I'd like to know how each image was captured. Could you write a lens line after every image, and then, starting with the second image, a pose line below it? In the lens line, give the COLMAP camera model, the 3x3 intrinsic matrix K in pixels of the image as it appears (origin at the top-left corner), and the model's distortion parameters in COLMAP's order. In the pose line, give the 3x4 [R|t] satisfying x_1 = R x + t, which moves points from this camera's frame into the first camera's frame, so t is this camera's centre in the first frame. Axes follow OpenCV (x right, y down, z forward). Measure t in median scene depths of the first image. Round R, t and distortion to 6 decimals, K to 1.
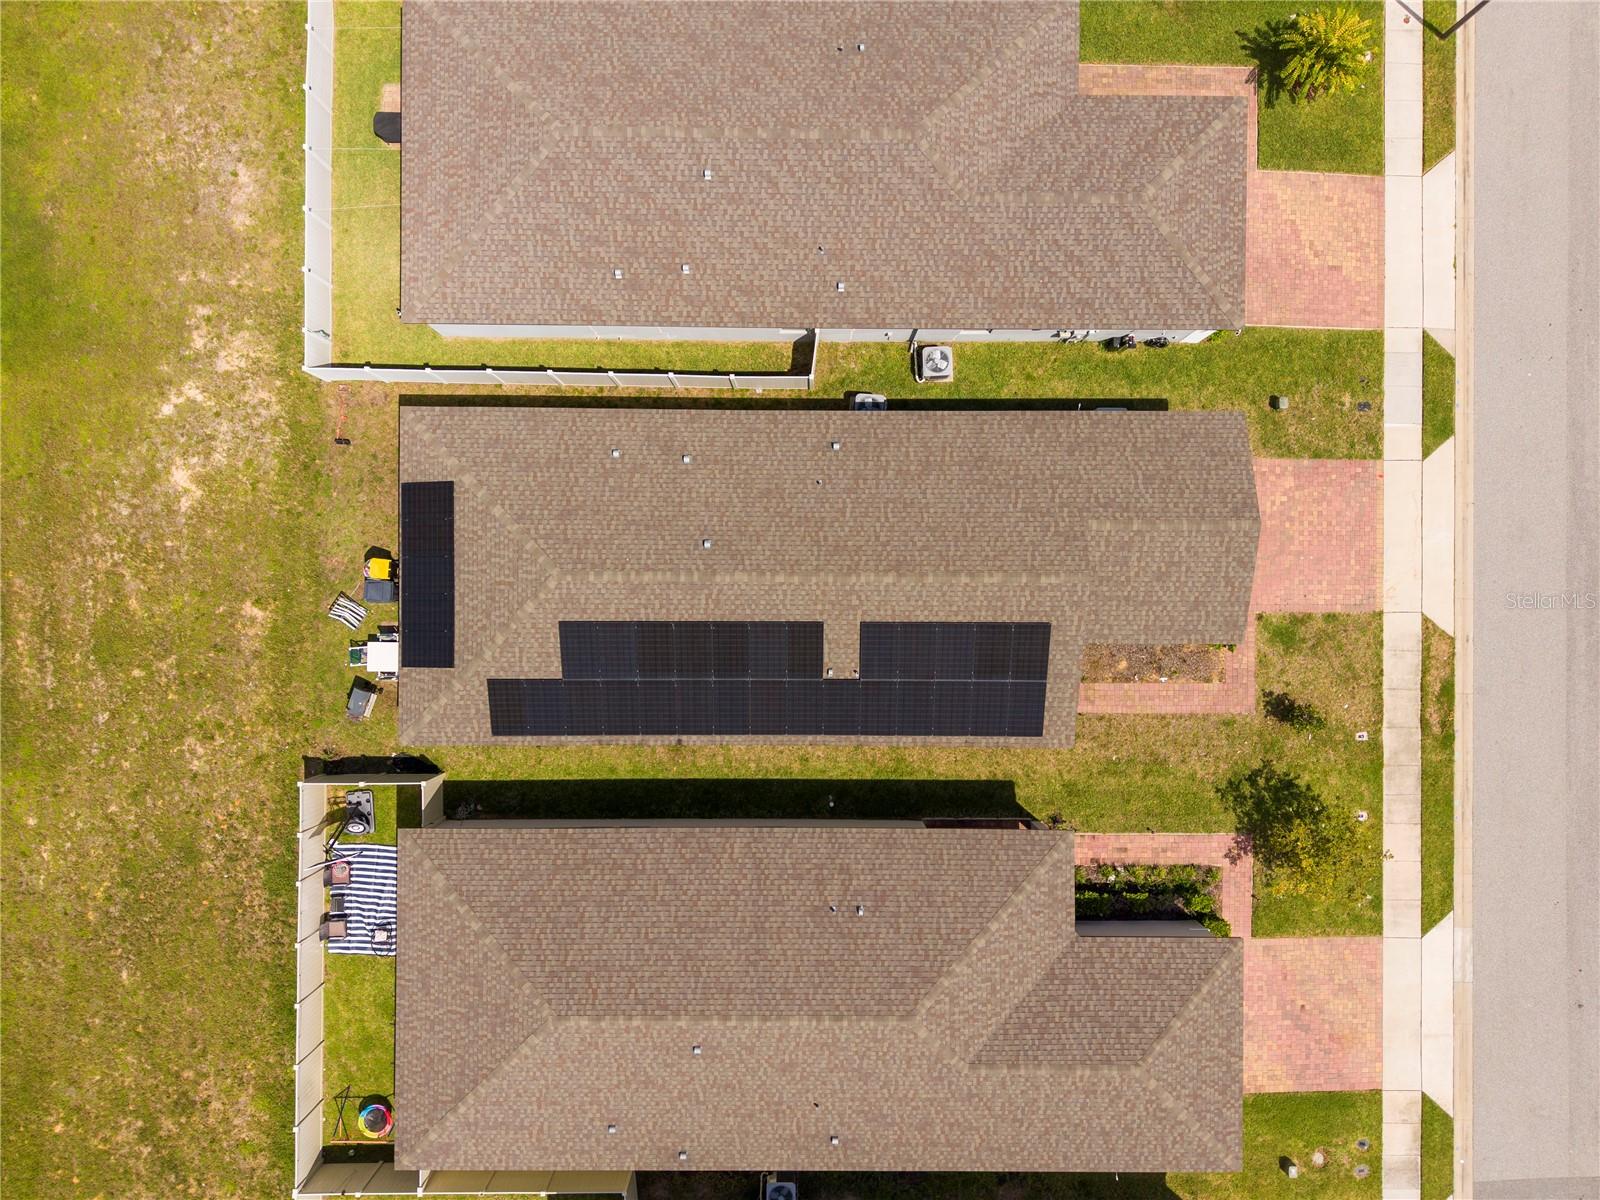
lens RADIAL K [[1079.8, 0, 801.5], [0, 1079.8, 596.8], [0, 0, 1]] dist [0.013073, -0.004483]
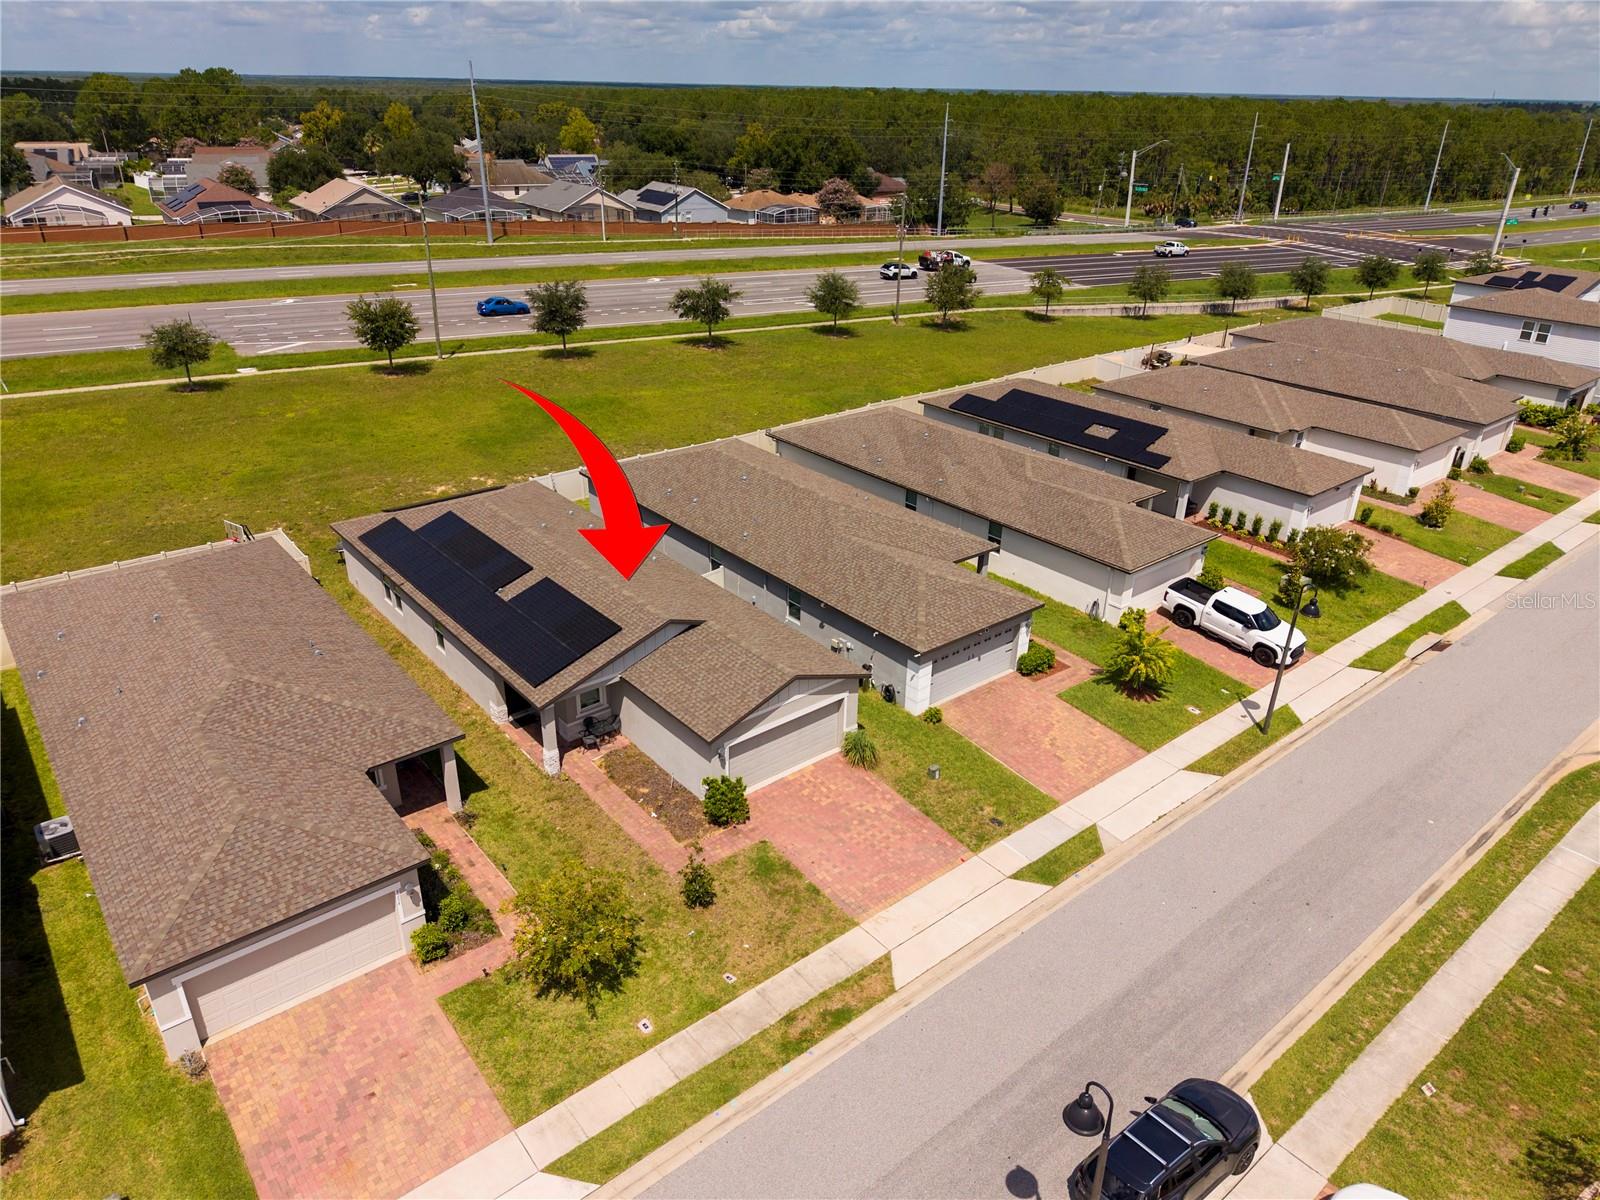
lens RADIAL K [[1081.7, 0, 801.9], [0, 1081.7, 572.6], [0, 0, 1]] dist [0.048257, -0.063977]
pose [[0.642723, 0.322243, -0.695030, 1.031720], [-0.765950, 0.252419, -0.591274, 0.498795], [-0.015095, 0.912384, 0.409057, 0.386368]]
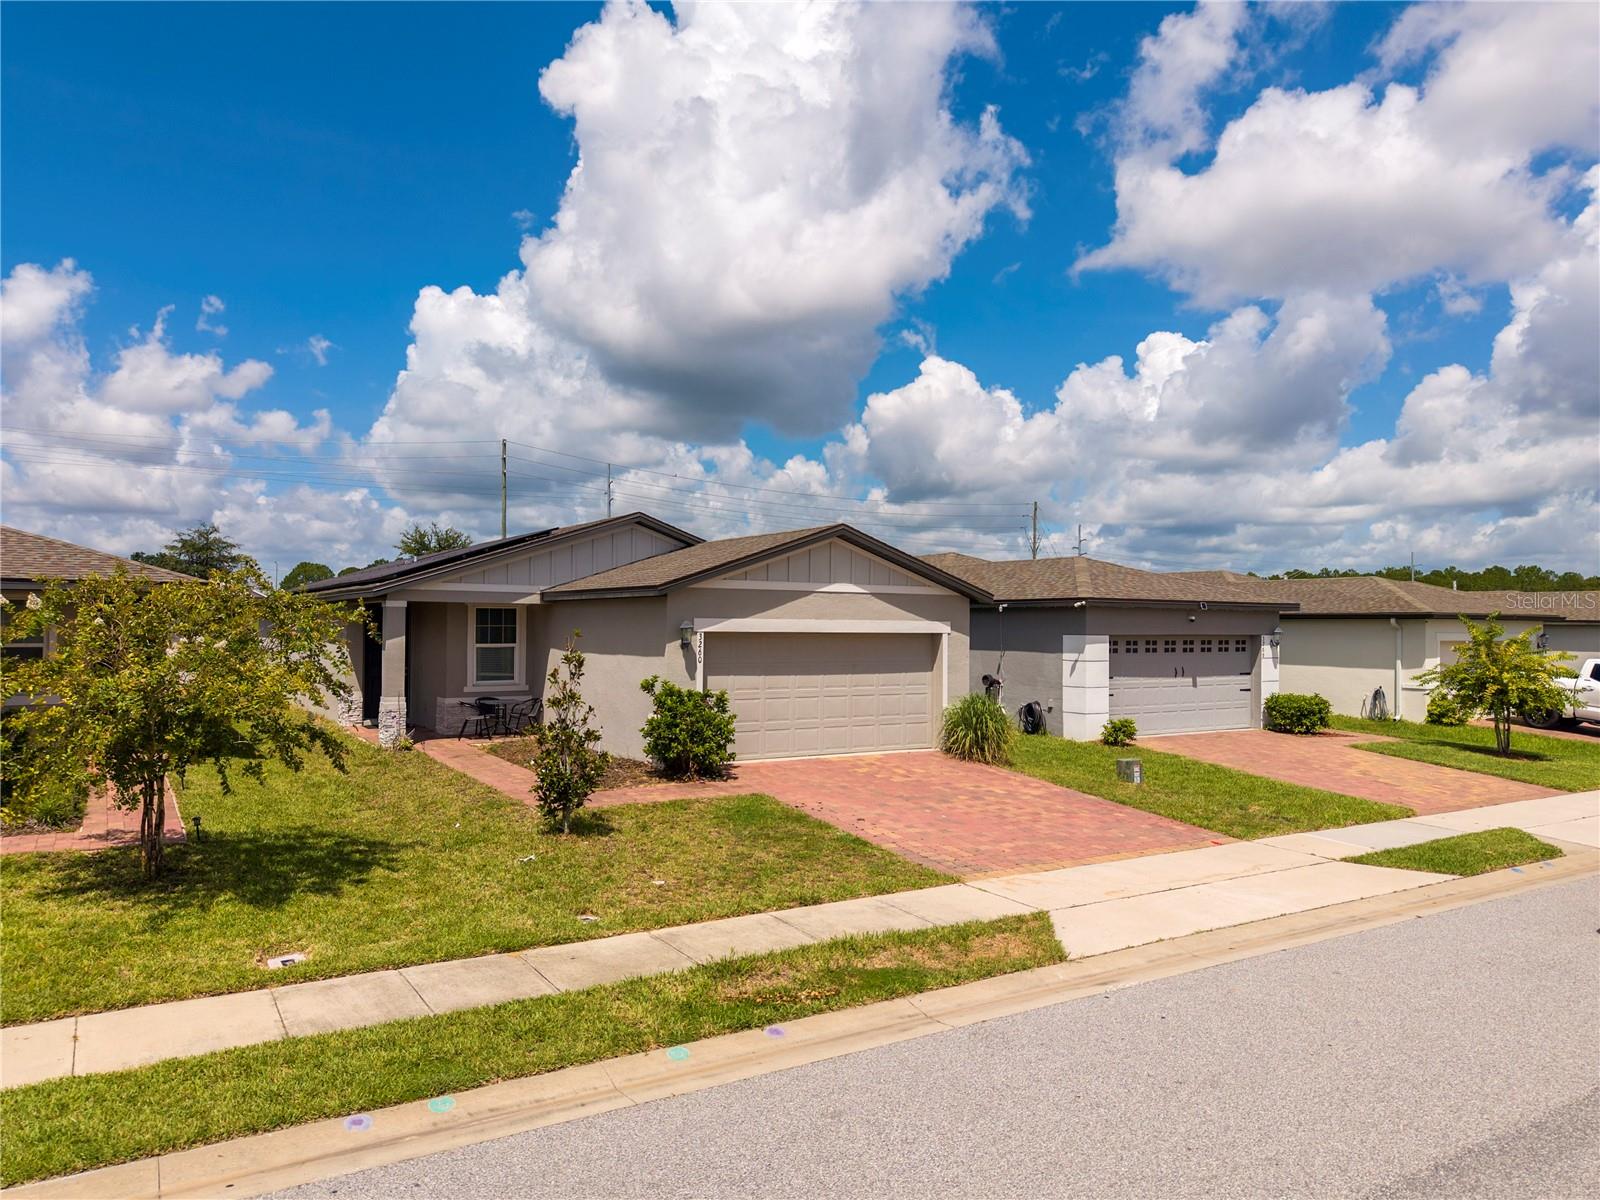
lens RADIAL K [[1102.5, 0, 800.0], [0, 1102.5, 600.0], [0, 0, 1]] dist [0.007675, -0.006310]
pose [[0.538620, -0.019407, -0.842325, 0.805797], [-0.842544, -0.015934, -0.538393, 0.244260], [-0.002973, 0.999685, -0.024933, 0.927098]]
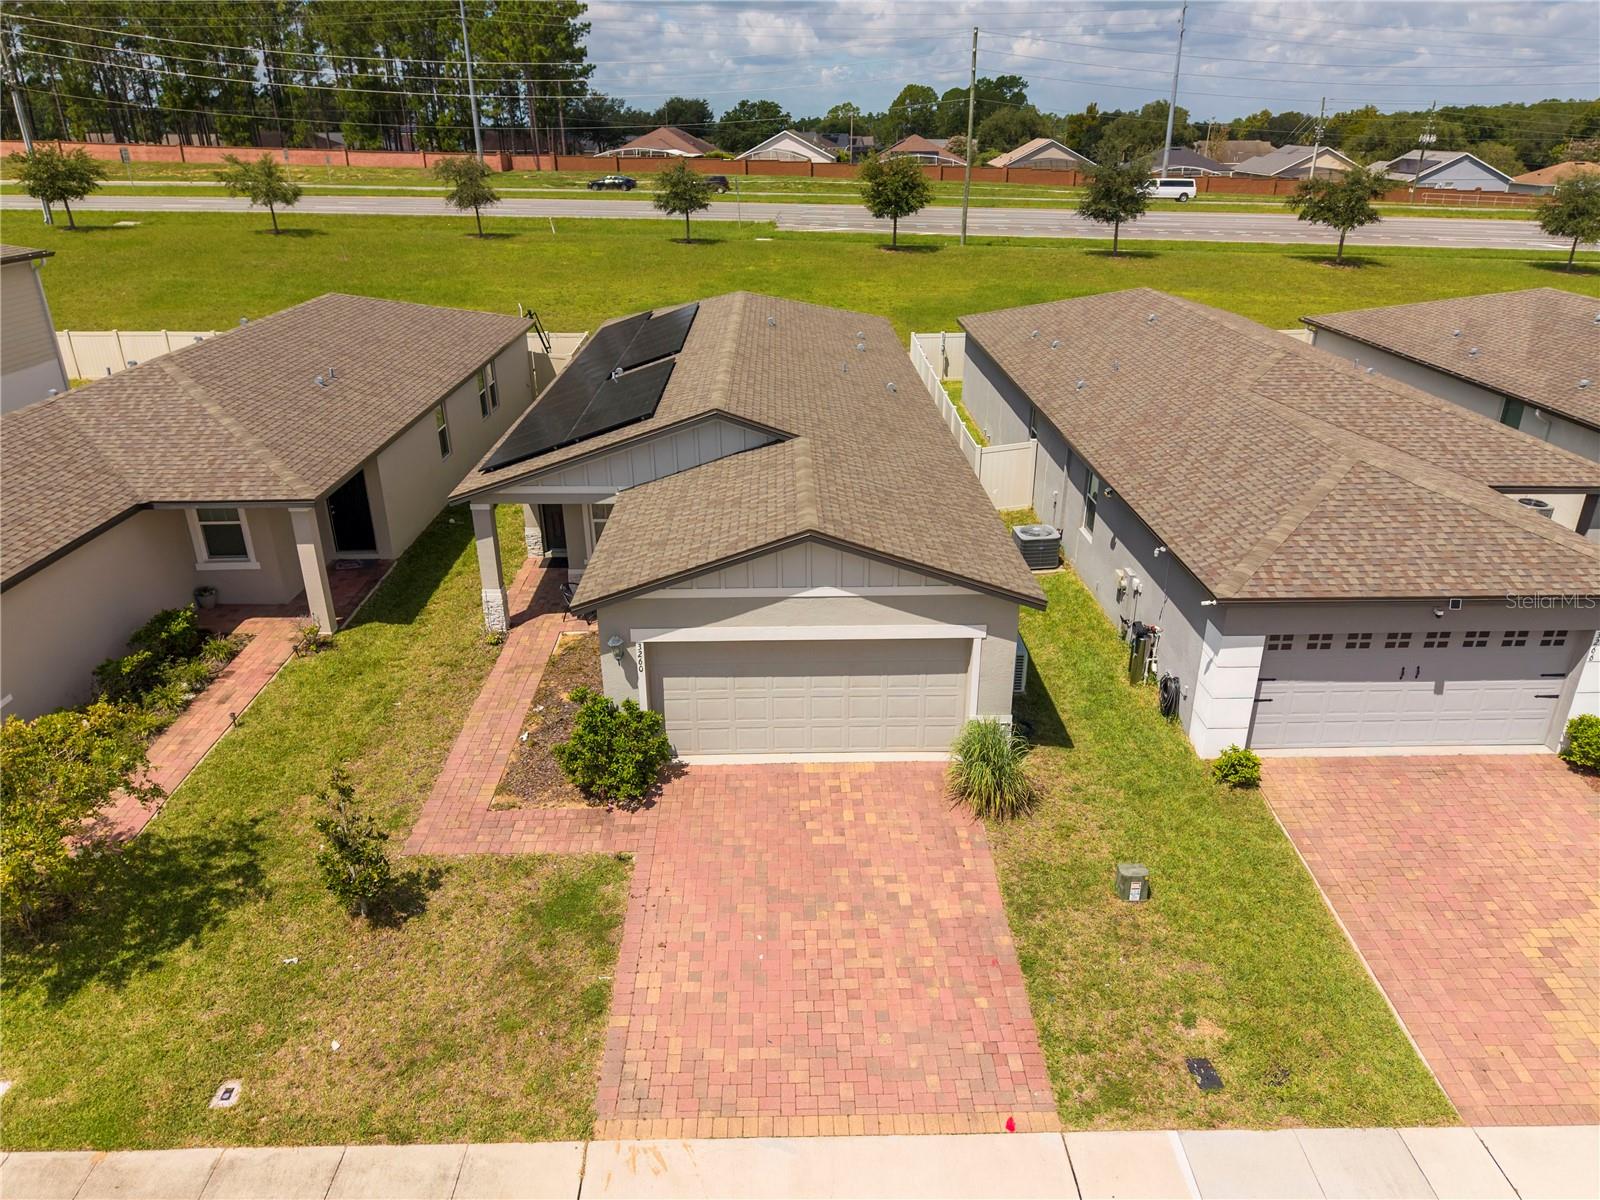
lens RADIAL K [[1079.8, 0, 801.5], [0, 1079.8, 596.8], [0, 0, 1]] dist [0.013073, -0.004483]
pose [[0.025901, 0.396544, -0.917650, 0.773567], [-0.999635, 0.017269, -0.020753, -0.044957], [0.007618, 0.917853, 0.396847, 0.731552]]
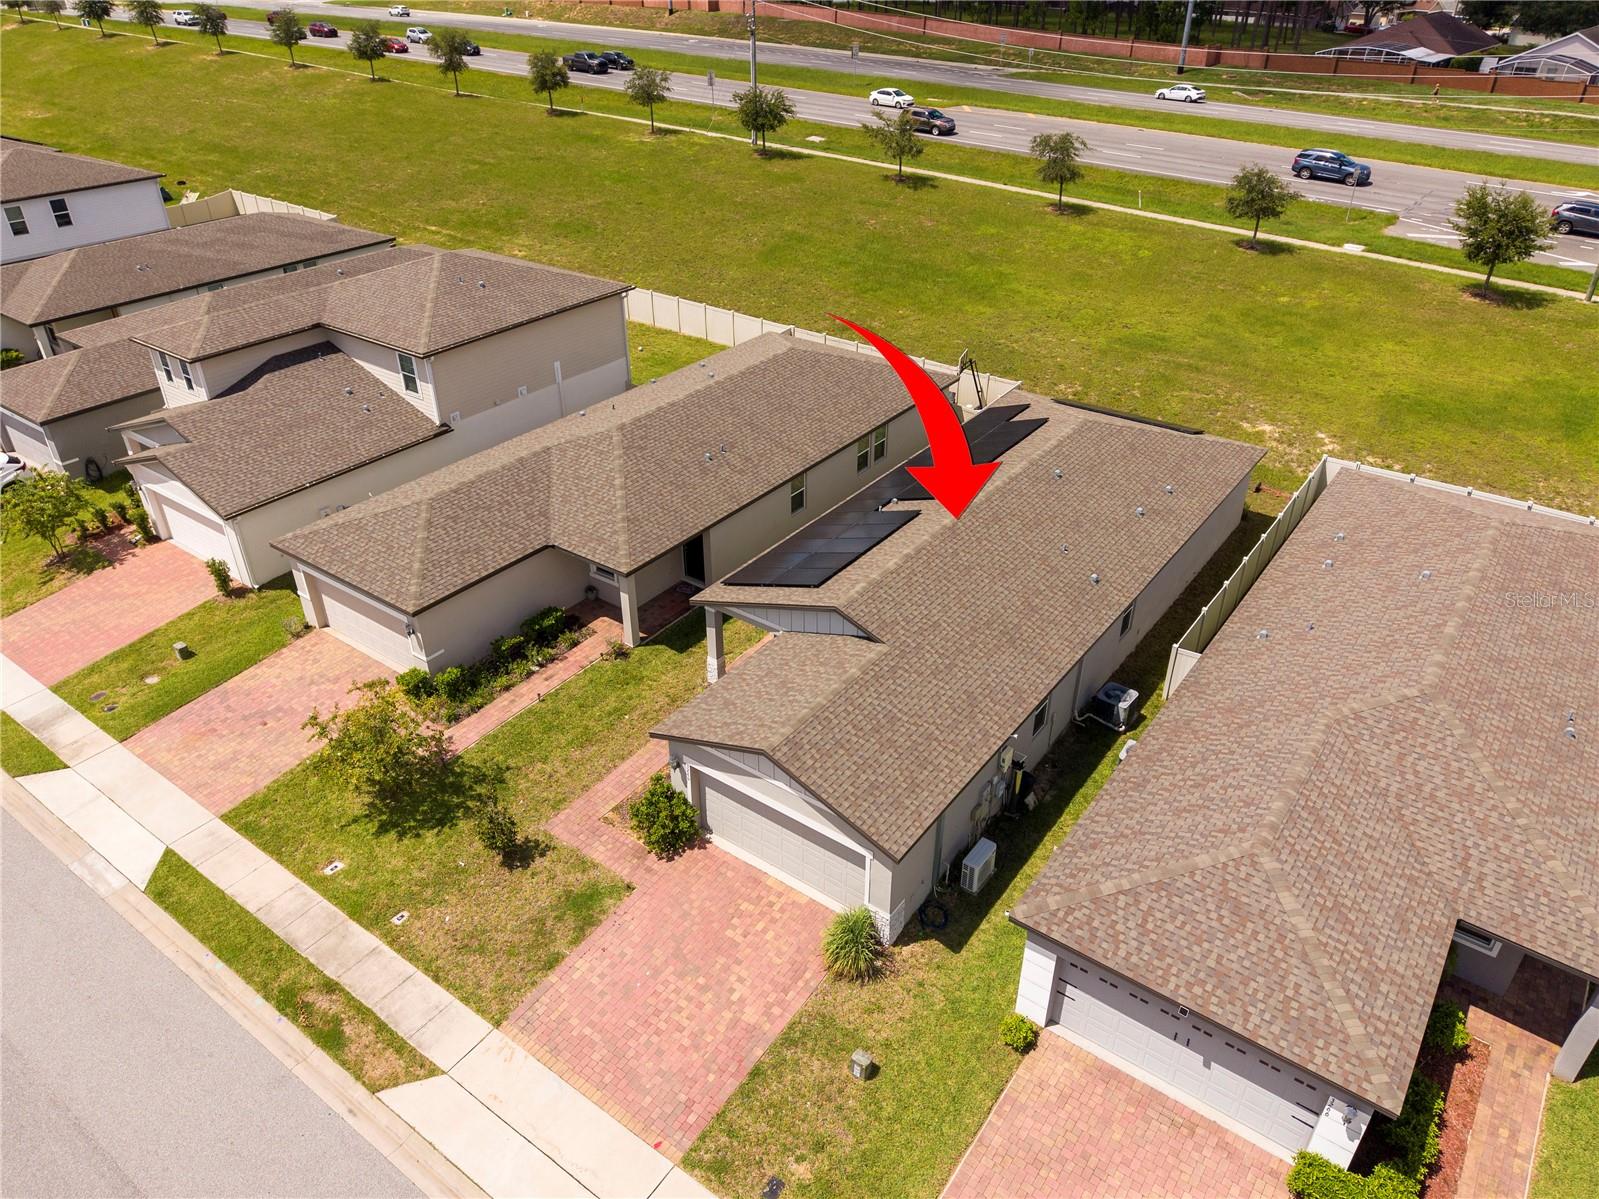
lens RADIAL K [[1101.9, 0, 799.5], [0, 1101.9, 599.5], [0, 0, 1]] dist [0.007675, -0.006310]
pose [[-0.585401, 0.424722, -0.690592, 0.777345], [-0.810744, -0.307385, 0.498206, -0.377063], [-0.000678, 0.851543, 0.524284, 0.451488]]
